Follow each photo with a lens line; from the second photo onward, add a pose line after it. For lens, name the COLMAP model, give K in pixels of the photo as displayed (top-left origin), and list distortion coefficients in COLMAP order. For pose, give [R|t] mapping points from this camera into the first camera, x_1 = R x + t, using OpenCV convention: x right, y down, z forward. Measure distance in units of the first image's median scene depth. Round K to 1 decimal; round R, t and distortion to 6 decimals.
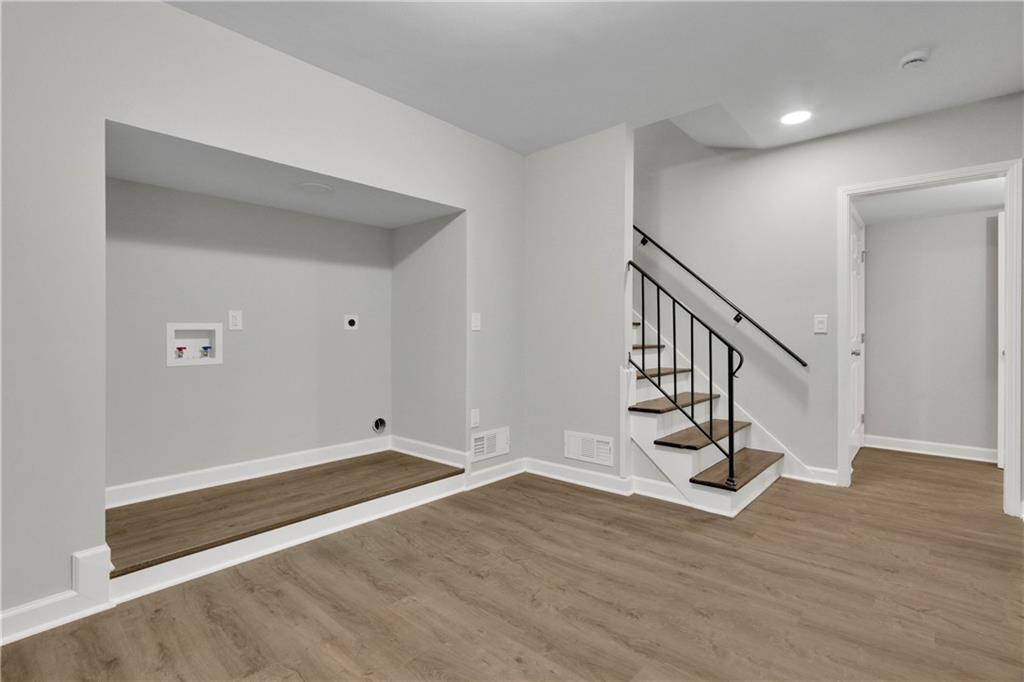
lens RADIAL K [[488.8, 0, 512.3], [0, 488.8, 334.5], [0, 0, 1]] dist [0.002795, 0.001249]
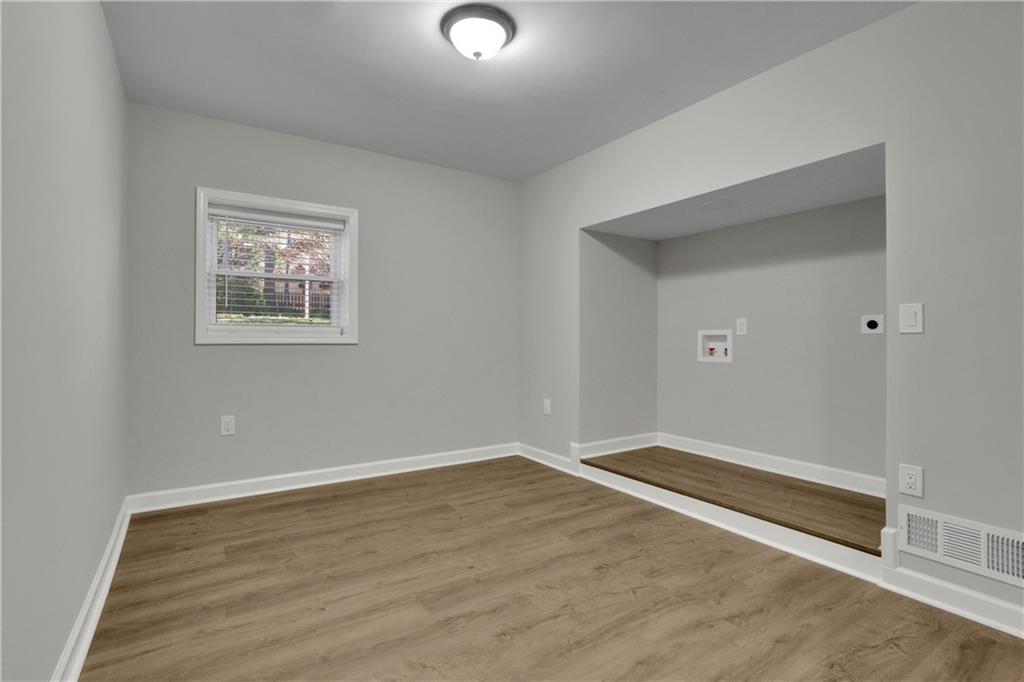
lens RADIAL K [[488.8, 0, 512.5], [0, 488.8, 340.0], [0, 0, 1]] dist [0.002795, 0.001249]
pose [[-0.257001, 0.004416, -0.966401, 0.832913], [-0.004569, 0.999973, 0.005784, -0.001553], [0.966400, 0.005902, -0.256974, 0.910214]]
